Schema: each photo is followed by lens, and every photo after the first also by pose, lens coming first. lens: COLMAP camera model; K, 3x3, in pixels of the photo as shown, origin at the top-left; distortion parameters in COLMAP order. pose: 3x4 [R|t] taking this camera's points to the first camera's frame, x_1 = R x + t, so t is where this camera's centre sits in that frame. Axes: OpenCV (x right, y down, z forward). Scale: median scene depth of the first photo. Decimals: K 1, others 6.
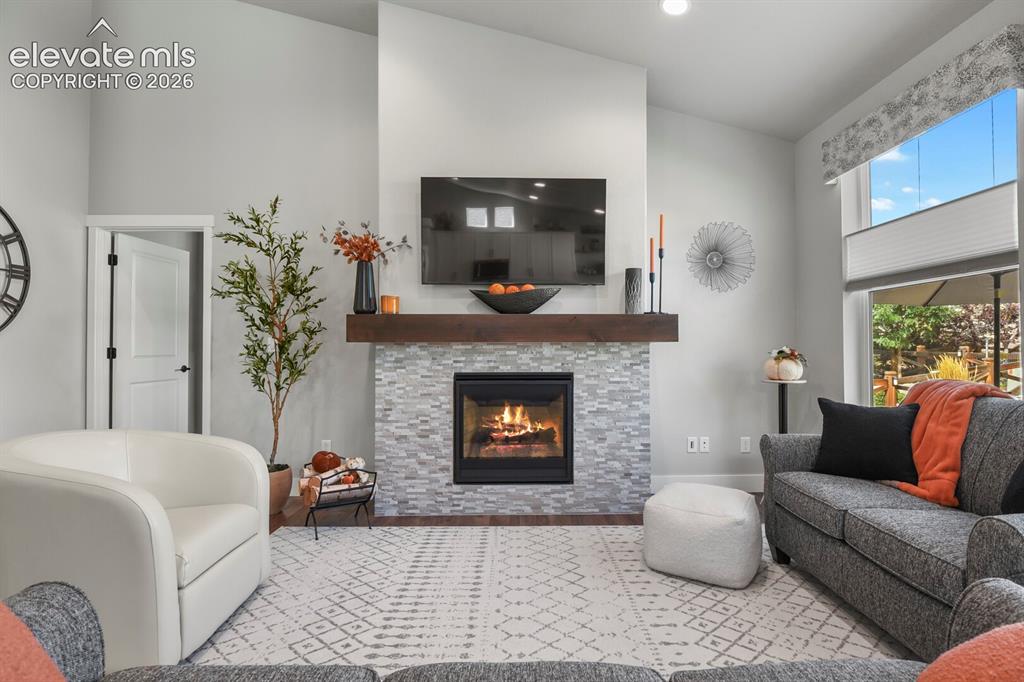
lens RADIAL K [[494.9, 0, 517.6], [0, 494.9, 341.8], [0, 0, 1]] dist [-0.002978, -0.006596]
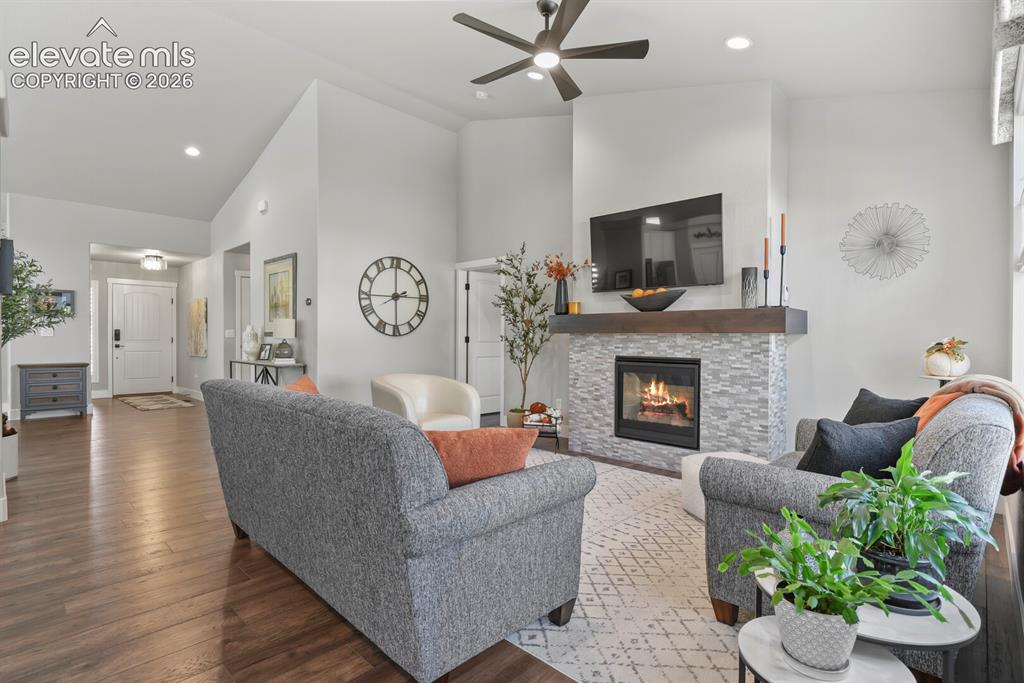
lens RADIAL K [[494.9, 0, 517.6], [0, 494.9, 342.3], [0, 0, 1]] dist [-0.002978, -0.006596]
pose [[0.714515, 0.012178, -0.699514, 0.638362], [0.001648, 0.999816, 0.019089, -0.001000], [0.699618, -0.014792, 0.714364, -0.168611]]
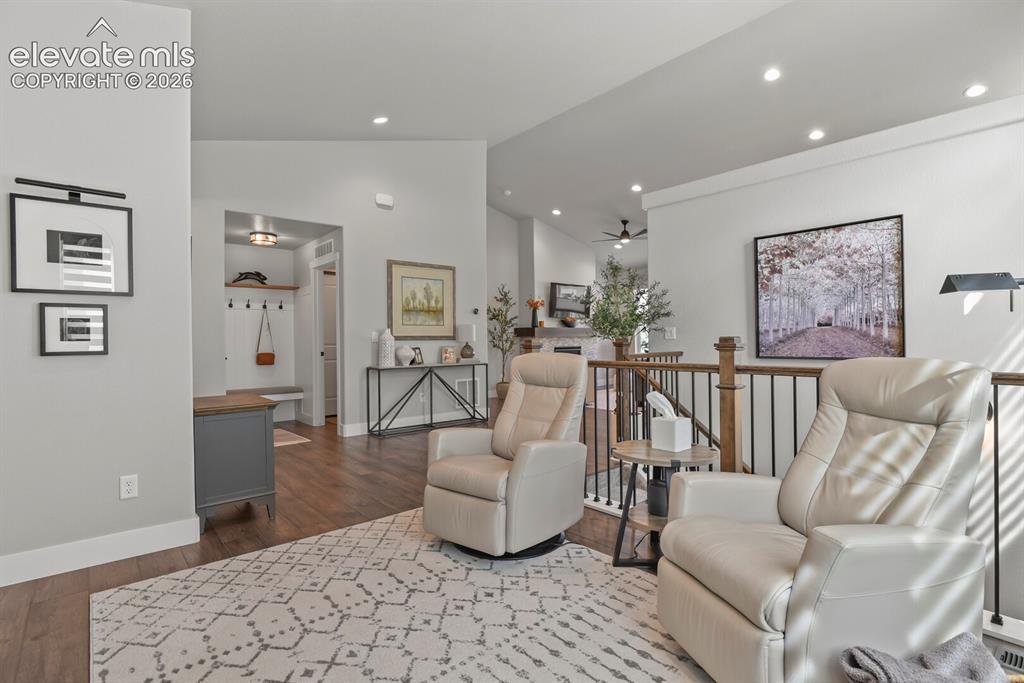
lens RADIAL K [[494.9, 0, 517.6], [0, 494.9, 342.3], [0, 0, 1]] dist [-0.002978, -0.006596]
pose [[0.766311, -0.010387, 0.642385, -2.235591], [0.002697, 0.999912, 0.012951, -0.004586], [-0.642464, -0.008192, 0.766272, -1.163203]]
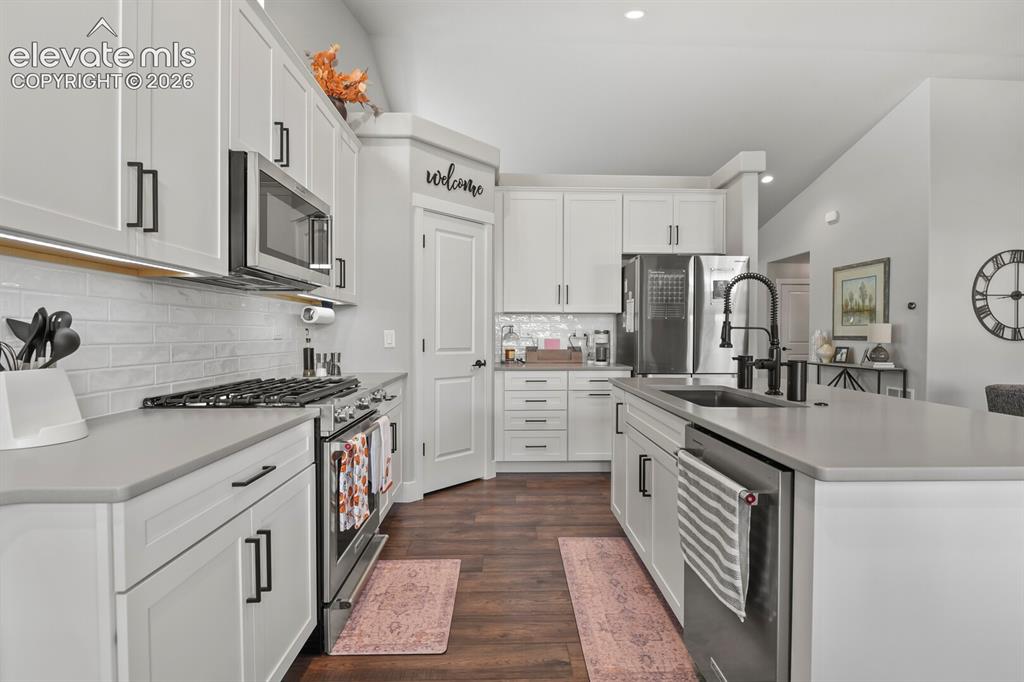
lens RADIAL K [[494.9, 0, 517.6], [0, 494.9, 341.8], [0, 0, 1]] dist [-0.002978, -0.006596]
pose [[0.015032, 0.015419, -0.999768, 0.588882], [0.007481, 0.999851, 0.015533, -0.022373], [0.999859, -0.007713, 0.014914, -0.808802]]
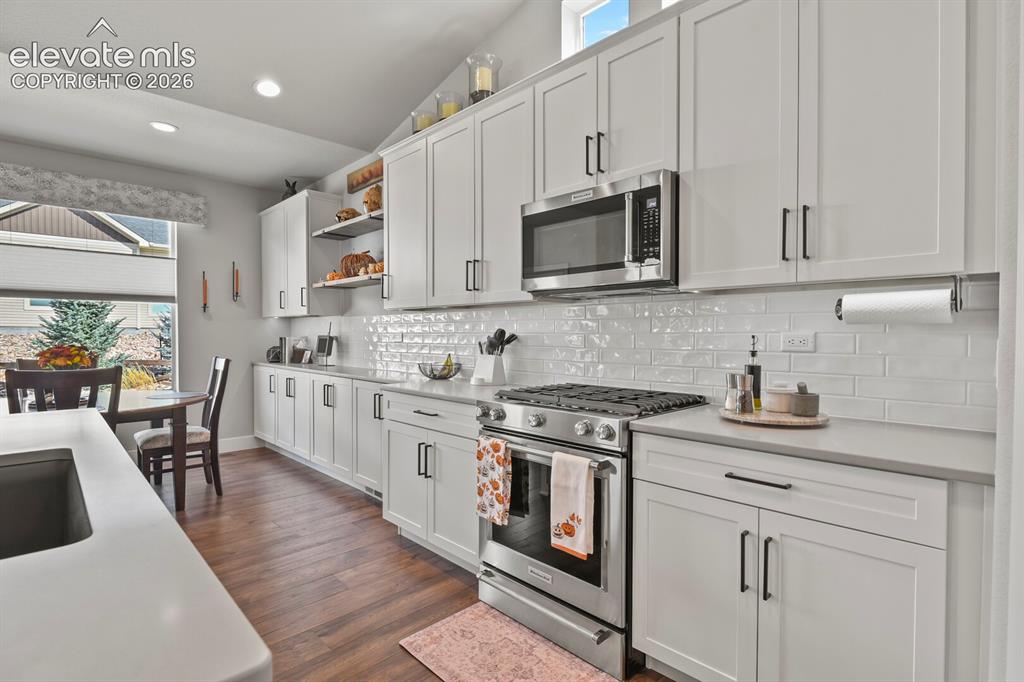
lens RADIAL K [[494.9, 0, 517.6], [0, 494.9, 341.8], [0, 0, 1]] dist [-0.002978, -0.006596]
pose [[-0.690777, -0.011213, 0.722981, -0.449049], [-0.008593, 0.999936, 0.007299, -0.029174], [-0.723017, -0.001170, -0.690829, -0.587122]]
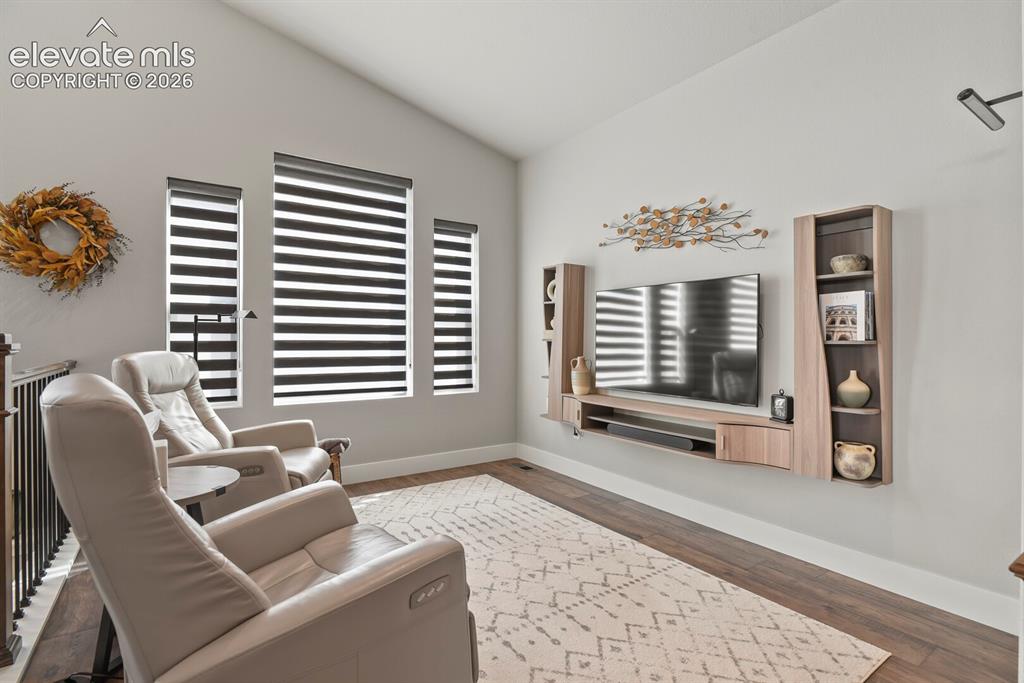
lens RADIAL K [[494.9, 0, 517.6], [0, 494.9, 342.3], [0, 0, 1]] dist [-0.002978, -0.006596]
pose [[-0.834806, -0.002148, -0.550540, -1.654770], [0.000833, 0.999986, -0.005165, 0.010125], [0.550544, -0.004770, -0.834793, -0.112318]]
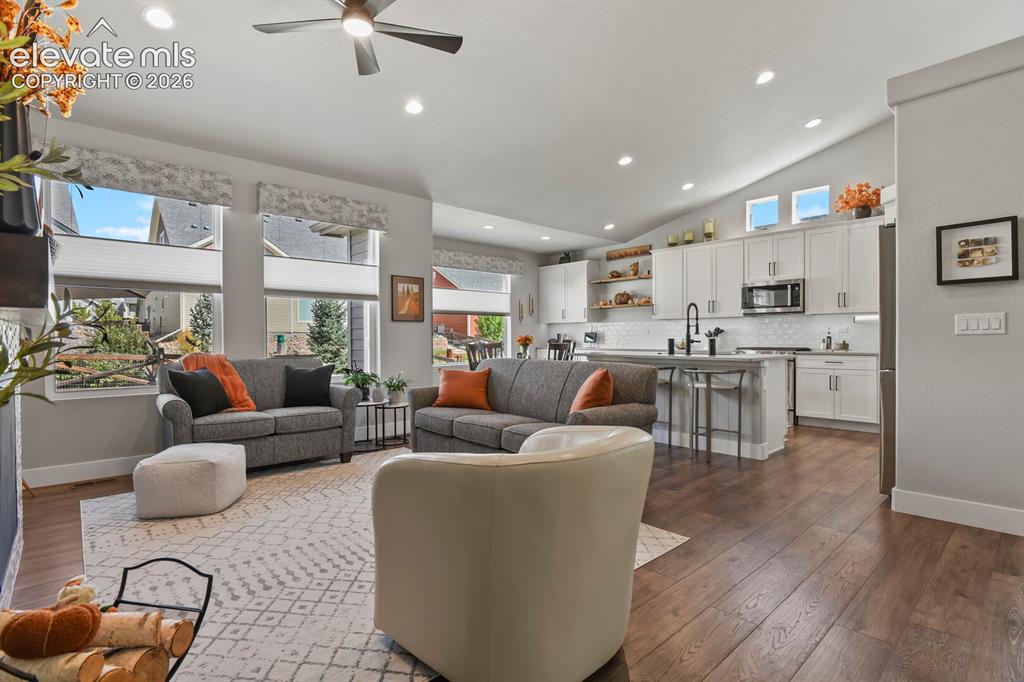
lens RADIAL K [[494.9, 0, 517.6], [0, 494.9, 341.8], [0, 0, 1]] dist [-0.002978, -0.006596]
pose [[-0.662178, -0.001201, 0.749346, -0.844592], [-0.003775, 0.999991, -0.001733, 0.025764], [-0.749337, -0.003976, -0.662176, 0.930876]]
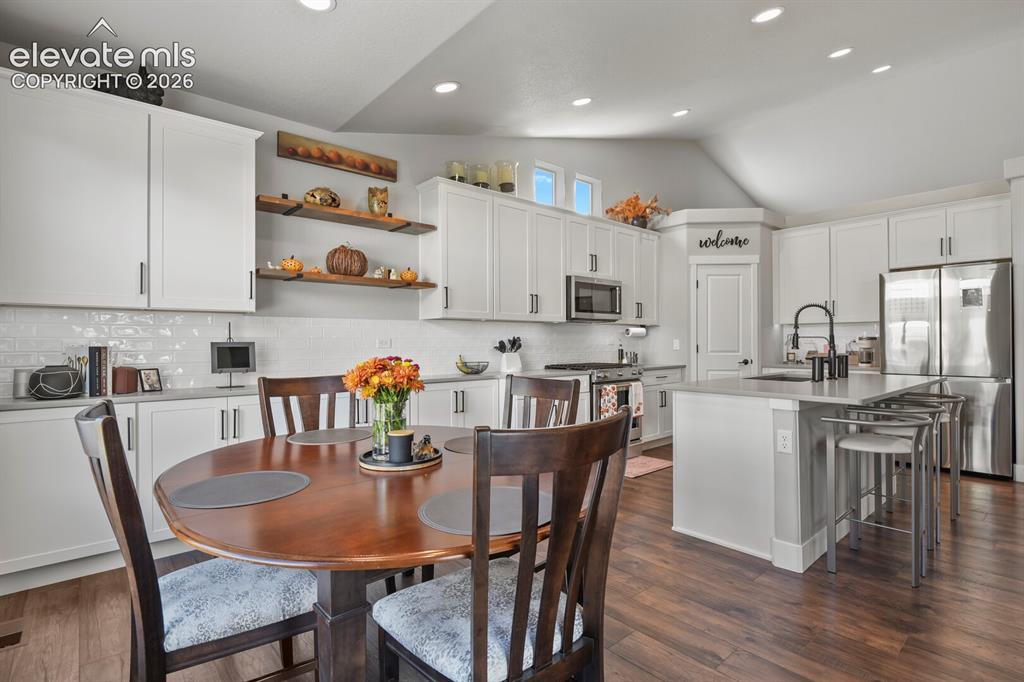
lens RADIAL K [[494.9, 0, 517.6], [0, 494.9, 341.8], [0, 0, 1]] dist [-0.002978, -0.006596]
pose [[-0.763588, 0.005294, -0.645682, 1.097073], [0.013367, 0.999882, -0.007610, -0.018812], [0.645566, -0.014442, -0.763568, -0.100648]]
